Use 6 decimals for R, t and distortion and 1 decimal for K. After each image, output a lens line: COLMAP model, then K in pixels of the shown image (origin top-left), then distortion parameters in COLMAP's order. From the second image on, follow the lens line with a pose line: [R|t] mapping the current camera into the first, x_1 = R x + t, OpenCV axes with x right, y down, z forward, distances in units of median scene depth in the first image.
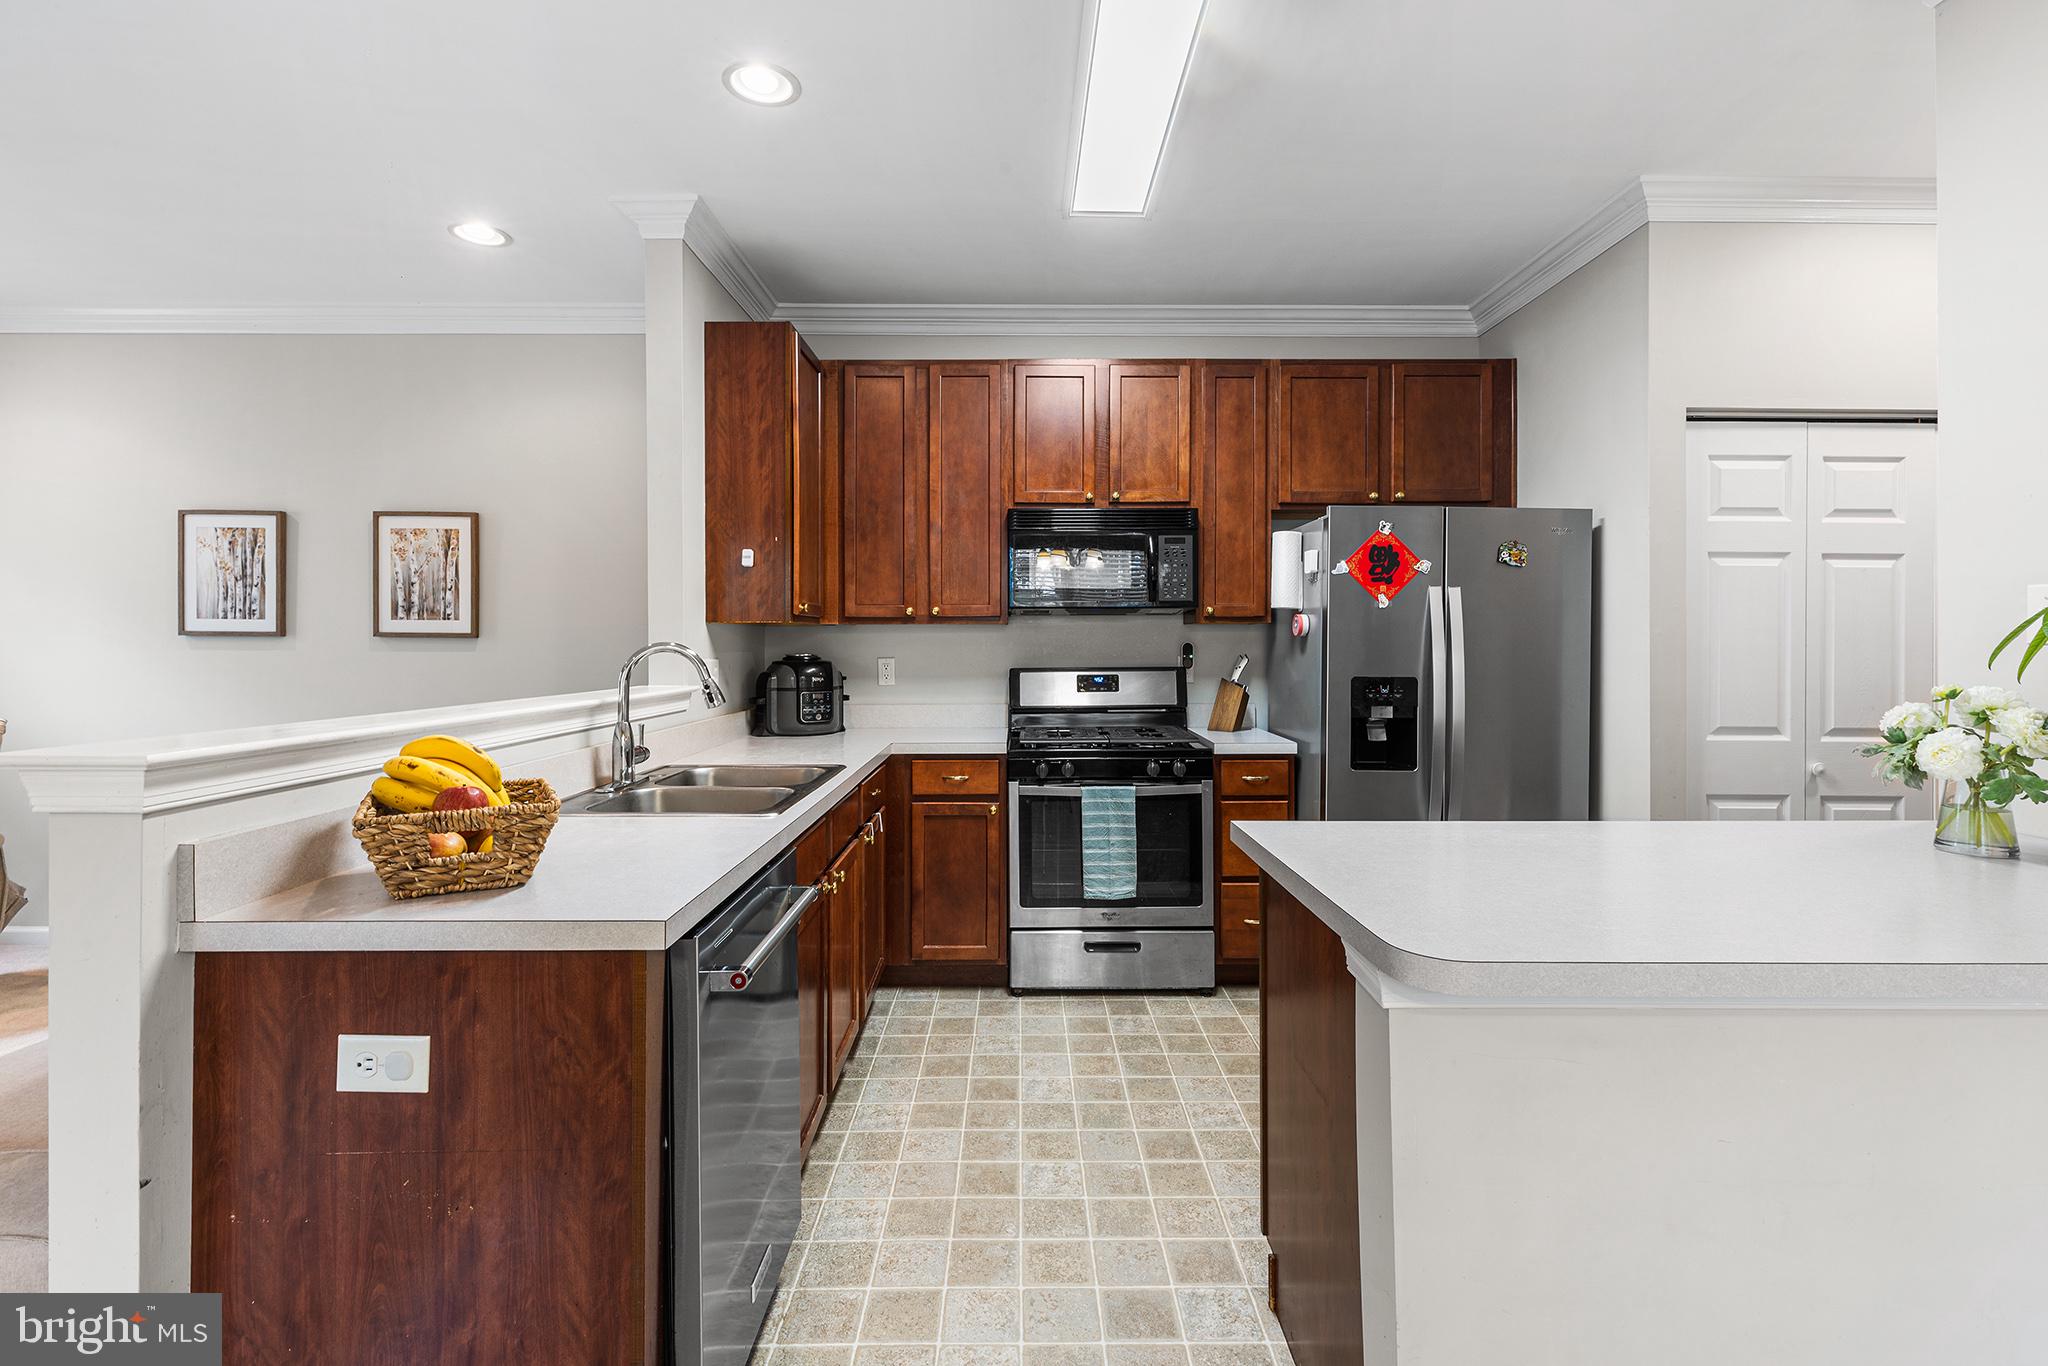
lens RADIAL K [[917.1, 0, 1025.6], [0, 917.1, 654.7], [0, 0, 1]] dist [-0.000703, -0.000099]
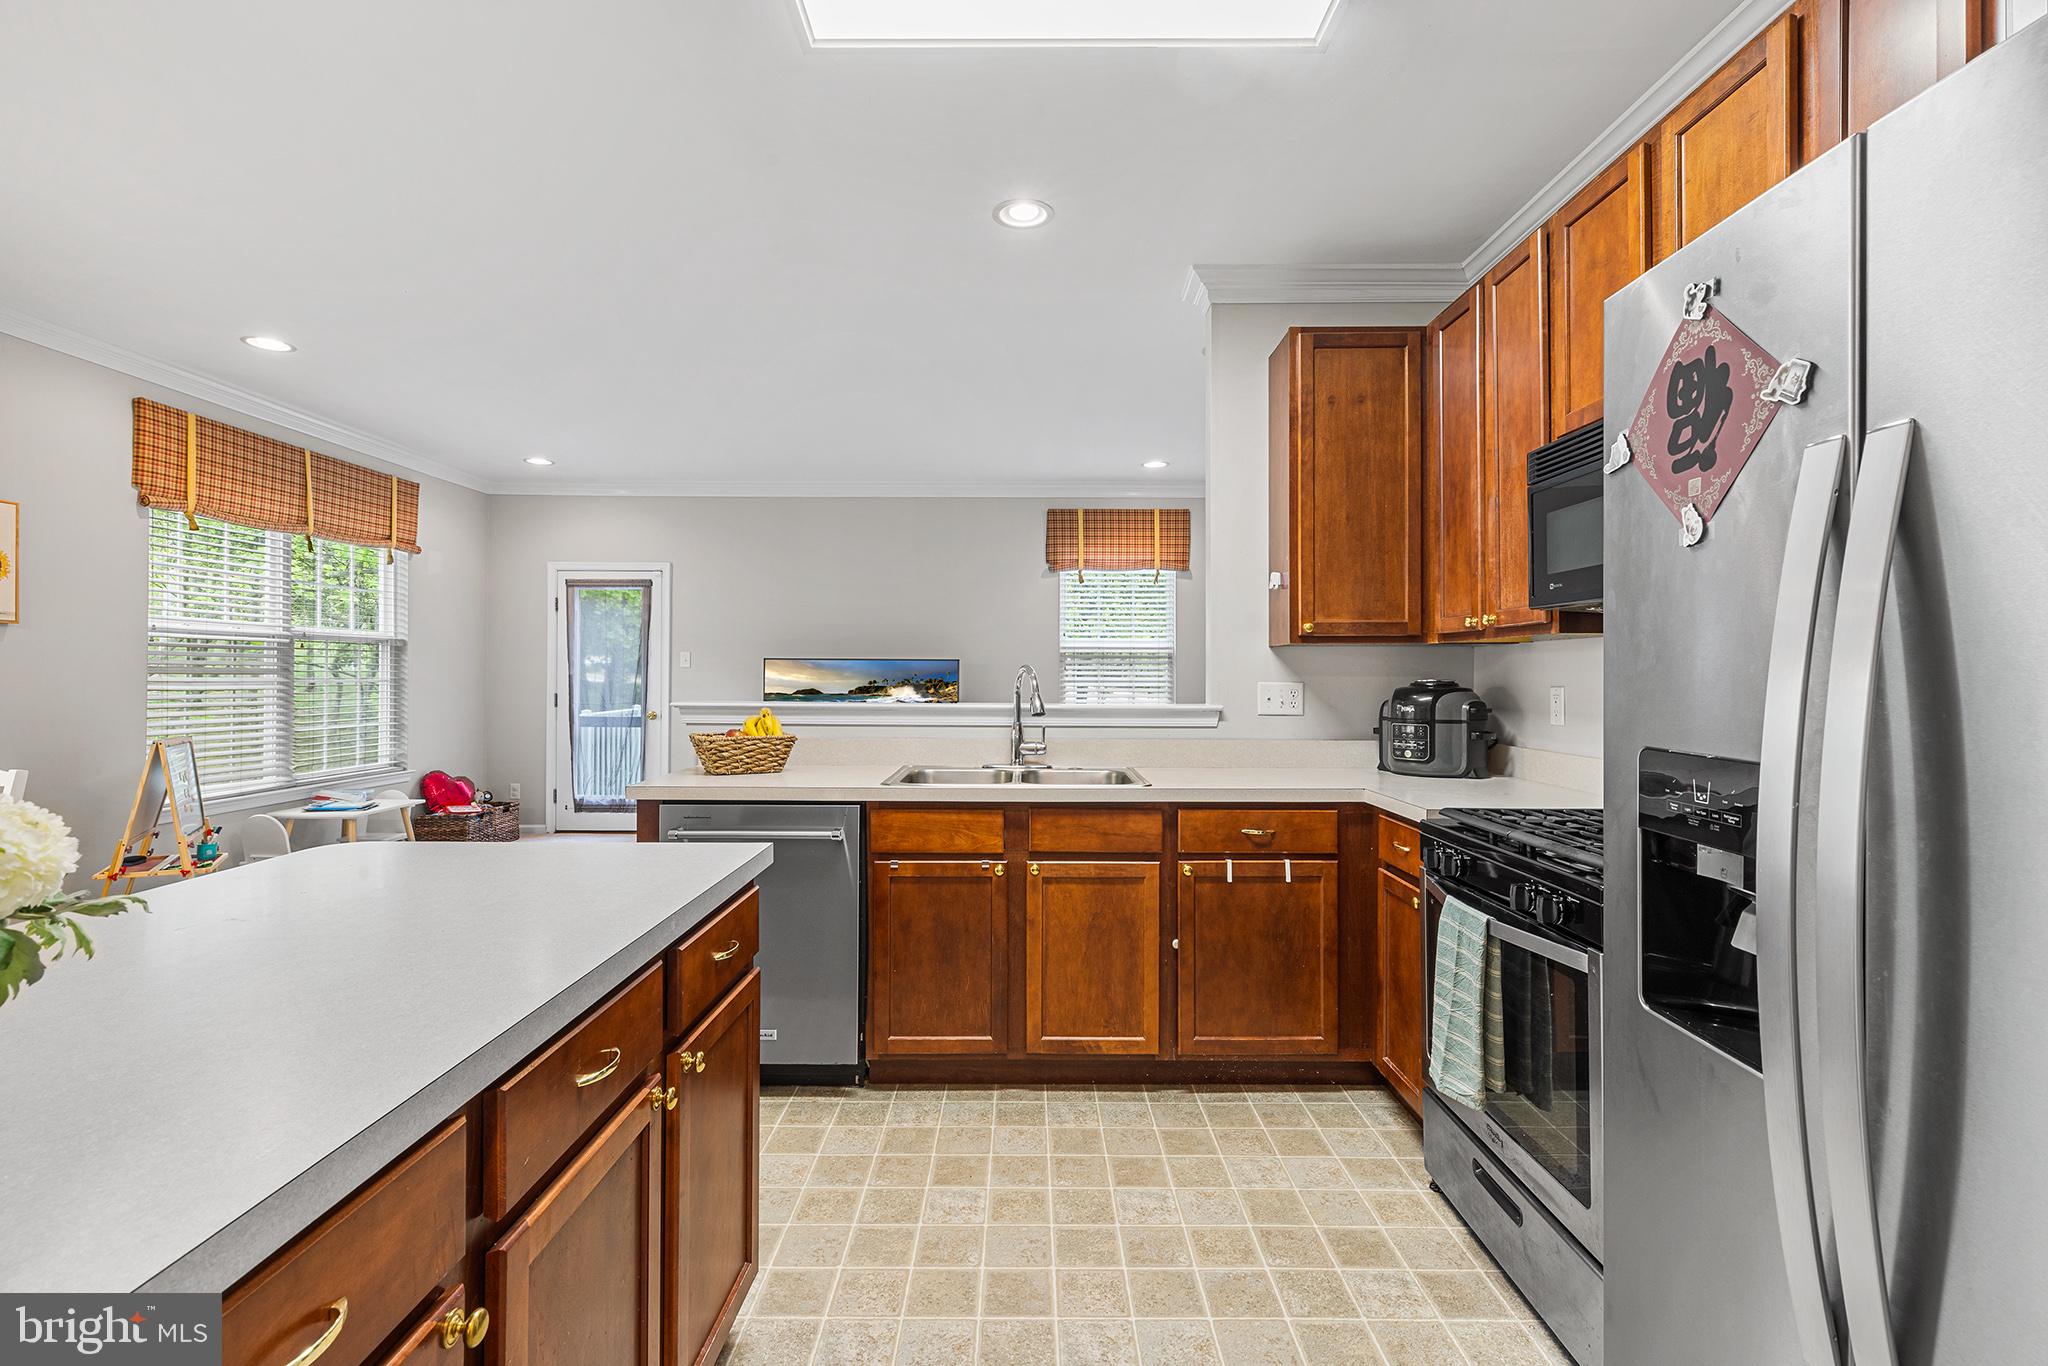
lens RADIAL K [[907.8, 0, 1024.0], [0, 907.8, 683.0], [0, 0, 1]] dist [-0.001063, -0.000139]
pose [[0.002548, 0.011713, -0.999928, 0.607856], [-0.011272, 0.999868, 0.011684, -0.002626], [0.999933, 0.011241, 0.002680, 0.646146]]
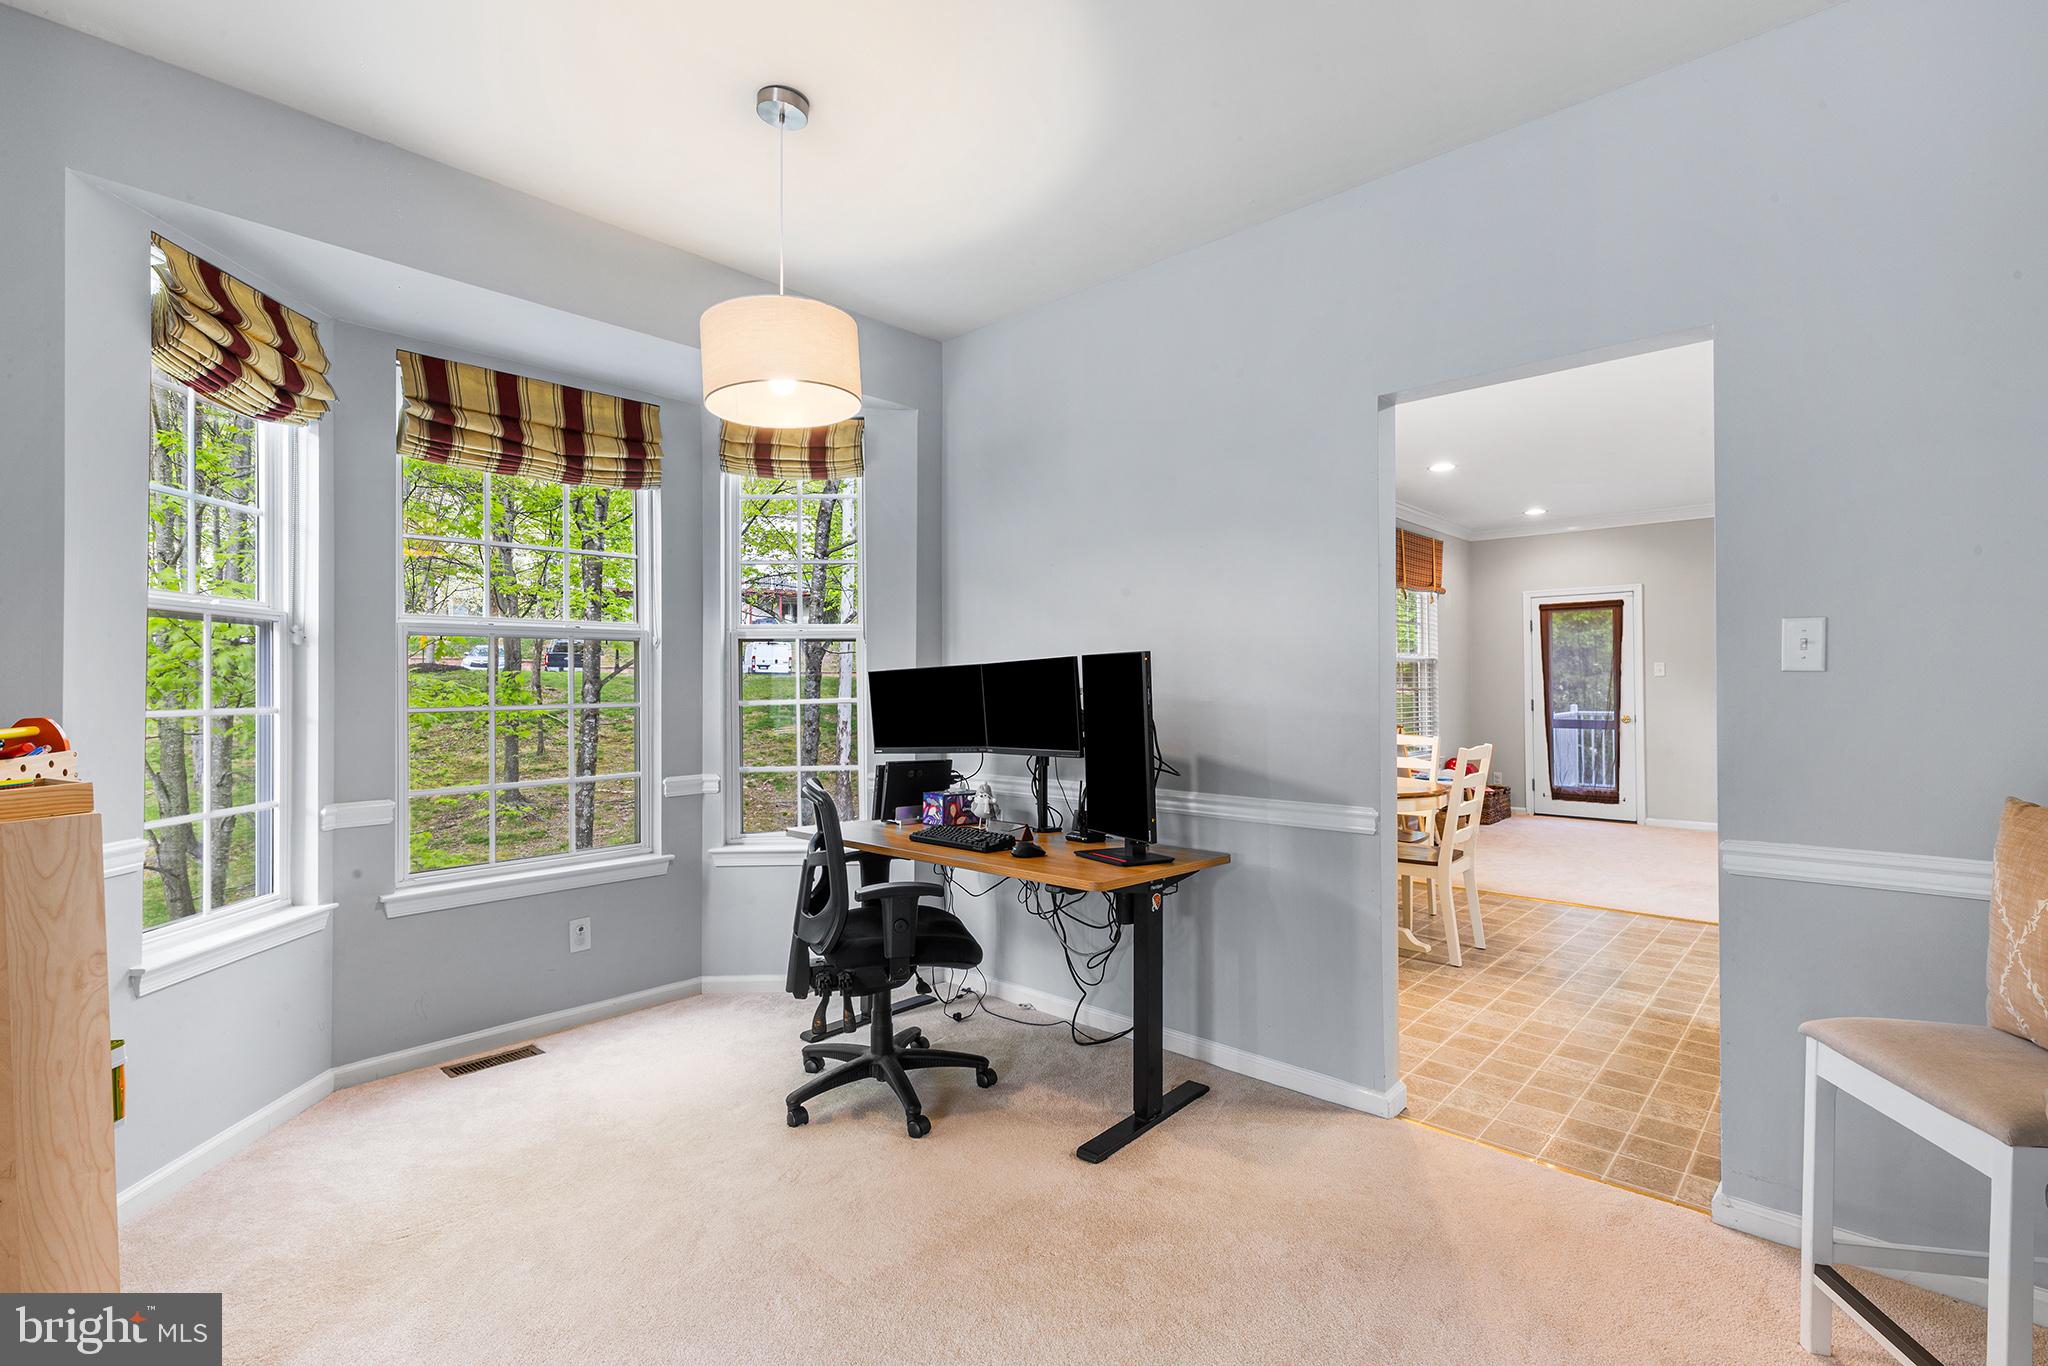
lens RADIAL K [[932.5, 0, 1025.2], [0, 932.5, 671.5], [0, 0, 1]] dist [0.003744, 0.000235]
pose [[-0.678604, -0.007439, -0.734467, 1.308972], [0.000127, 0.999948, -0.010245, 0.004090], [0.734504, -0.007045, -0.678567, 0.322094]]
